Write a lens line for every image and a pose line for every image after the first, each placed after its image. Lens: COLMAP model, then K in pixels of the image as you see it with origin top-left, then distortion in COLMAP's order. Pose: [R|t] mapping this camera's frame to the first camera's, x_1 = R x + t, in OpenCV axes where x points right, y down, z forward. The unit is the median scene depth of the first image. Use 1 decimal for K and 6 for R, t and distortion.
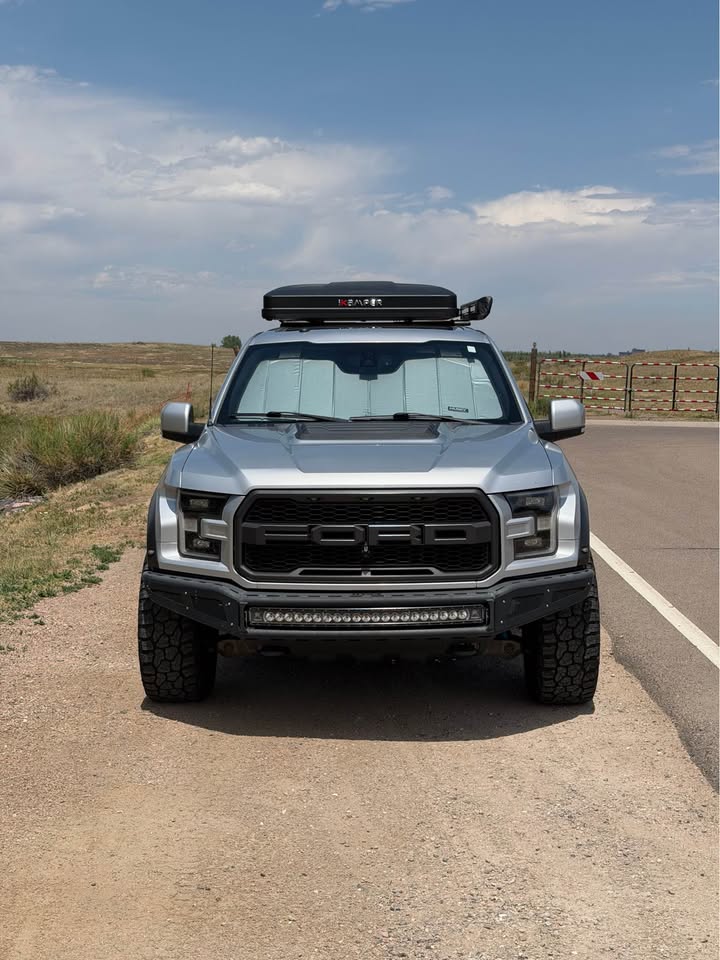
lens RADIAL K [[1370.7, 0, 362.8], [0, 1370.7, 478.8], [0, 0, 1]] dist [0.123314, 0.000000]
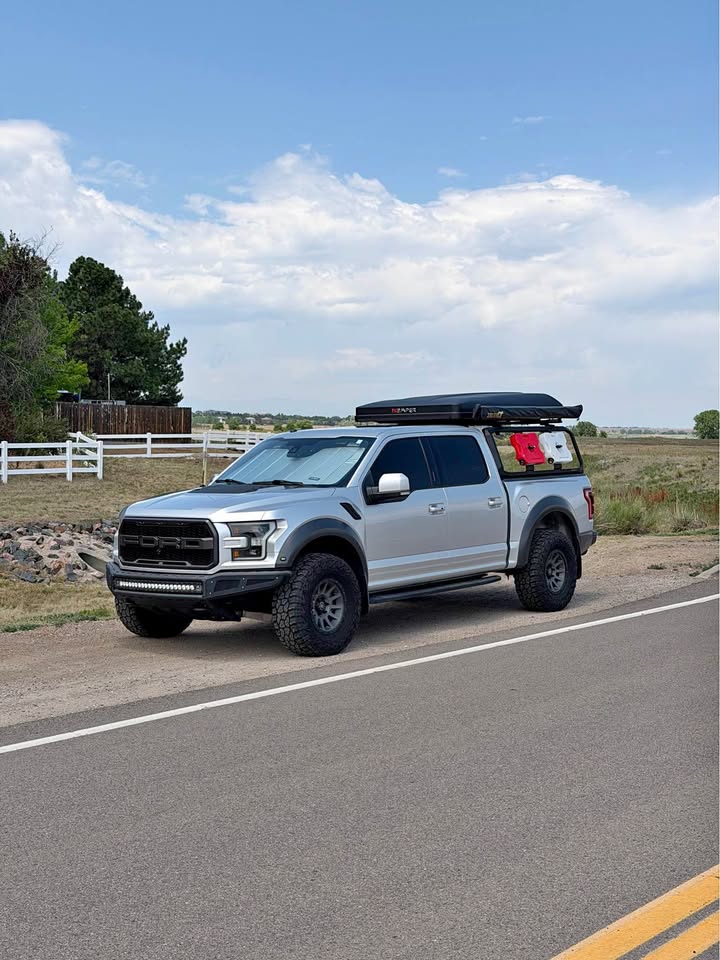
lens RADIAL K [[1370.7, 0, 361.3], [0, 1370.7, 478.4], [0, 0, 1]] dist [0.123314, 0.000000]
pose [[0.762487, 0.004568, -0.646988, 1.409304], [-0.045568, 0.997871, -0.046657, 0.028409], [0.645397, 0.065057, 0.761072, -0.254989]]
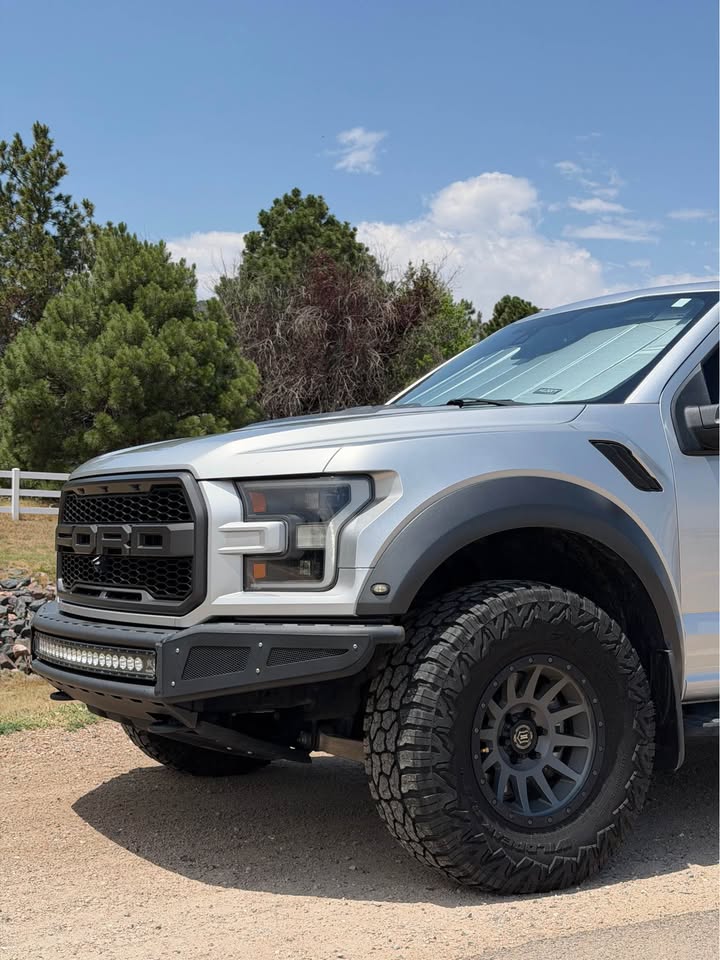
lens RADIAL K [[1370.7, 0, 362.2], [0, 1370.7, 476.0], [0, 0, 1]] dist [0.123314, 0.000000]
pose [[0.506472, -0.030072, -0.861732, 0.674890], [-0.078742, 0.993603, -0.080953, 0.054571], [0.858653, 0.108855, 0.500864, 0.745872]]
